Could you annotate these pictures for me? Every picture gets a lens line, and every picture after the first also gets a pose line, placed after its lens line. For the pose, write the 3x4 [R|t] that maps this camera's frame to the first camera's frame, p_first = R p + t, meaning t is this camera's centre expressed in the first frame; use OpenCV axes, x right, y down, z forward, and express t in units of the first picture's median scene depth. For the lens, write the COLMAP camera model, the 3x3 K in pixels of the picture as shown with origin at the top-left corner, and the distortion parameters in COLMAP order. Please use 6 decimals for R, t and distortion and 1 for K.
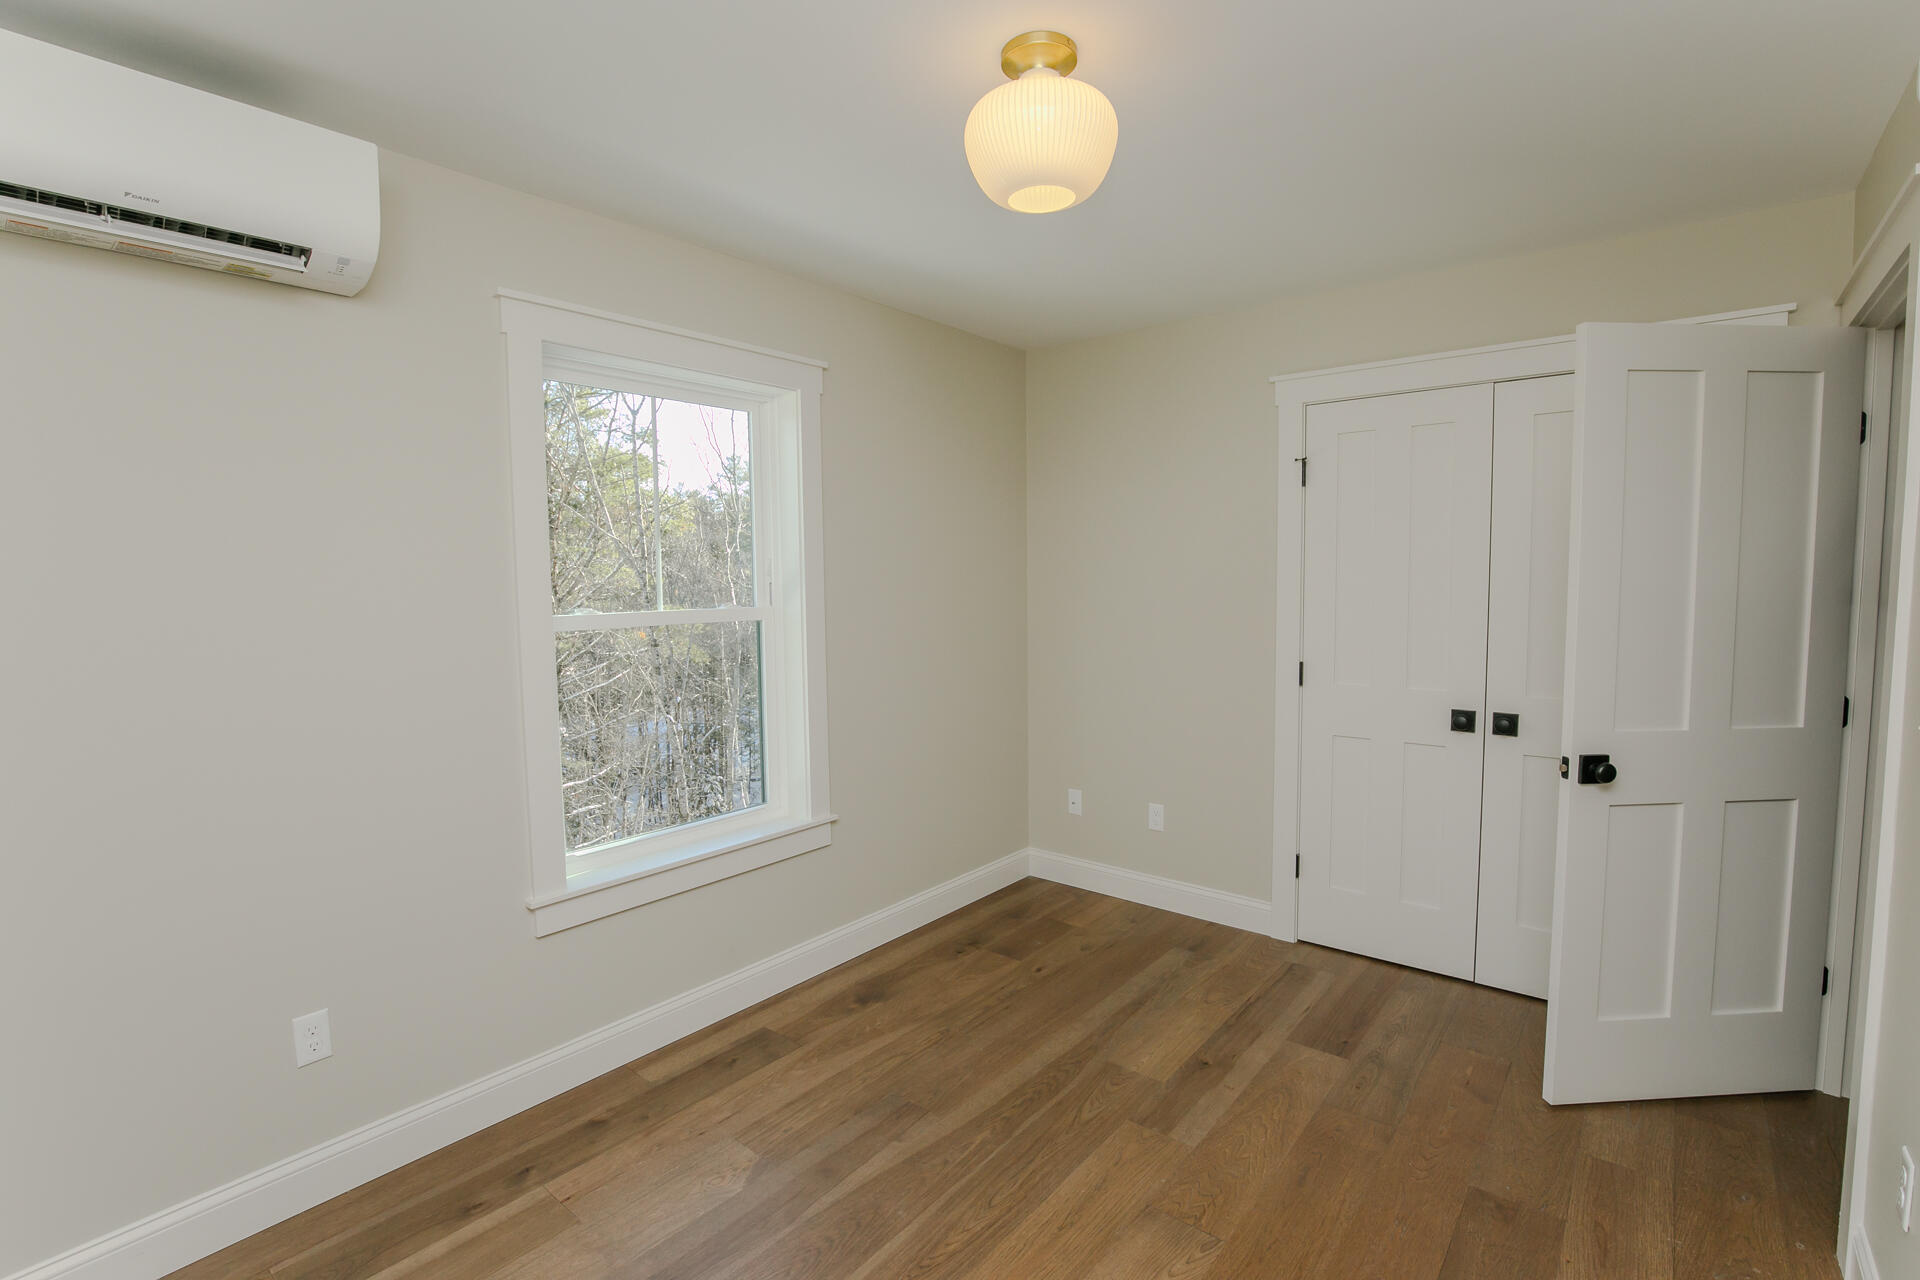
lens RADIAL K [[879.8, 0, 963.9], [0, 879.8, 633.3], [0, 0, 1]] dist [-0.030639, 0.003576]
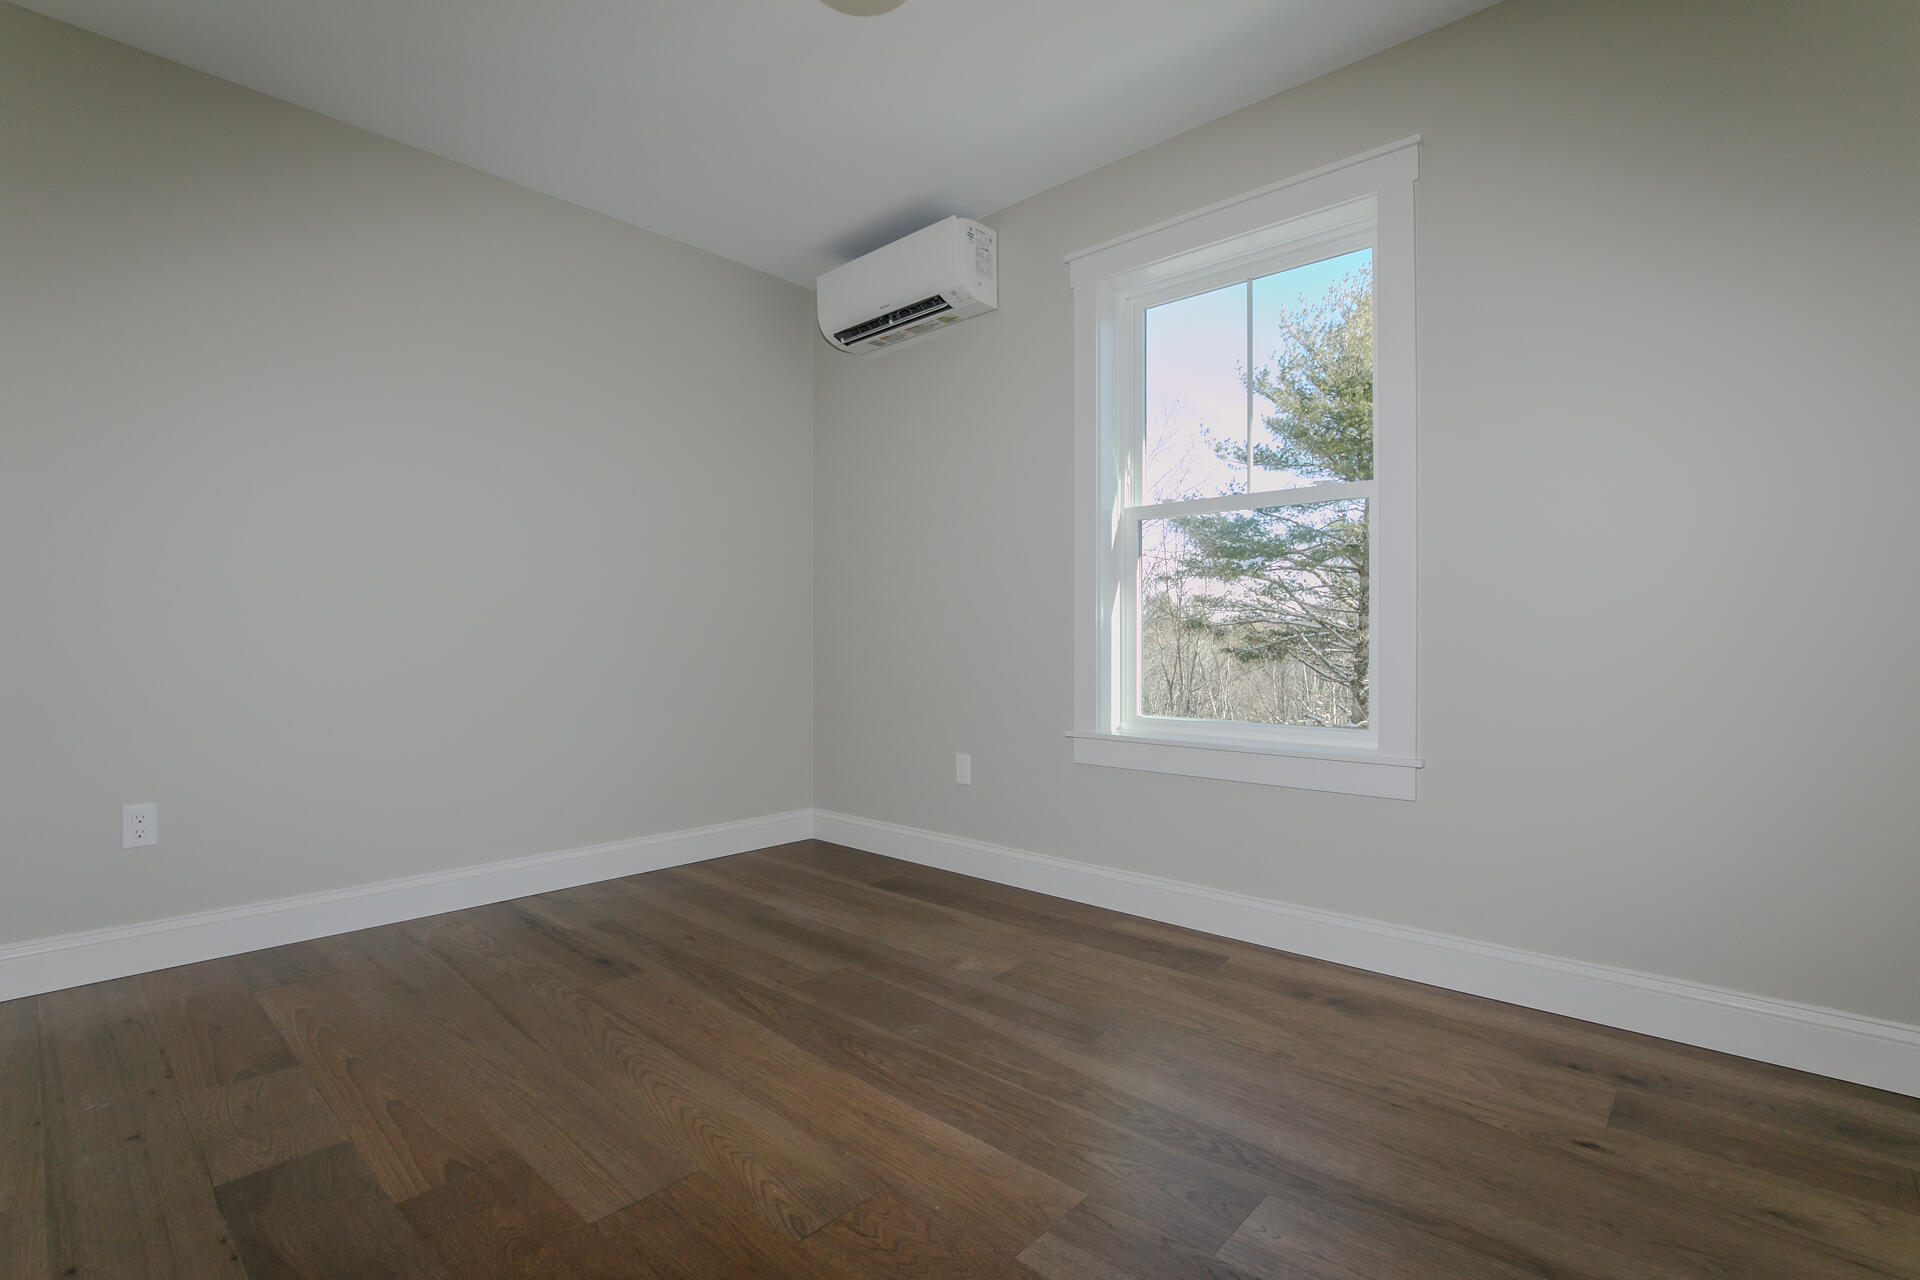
lens RADIAL K [[879.8, 0, 963.6], [0, 879.8, 638.8], [0, 0, 1]] dist [-0.030639, 0.003576]
pose [[-0.025376, 0.017121, -0.999531, 0.692577], [-0.080457, 0.996575, 0.019113, 0.154192], [0.996435, 0.080904, -0.023911, 0.796152]]
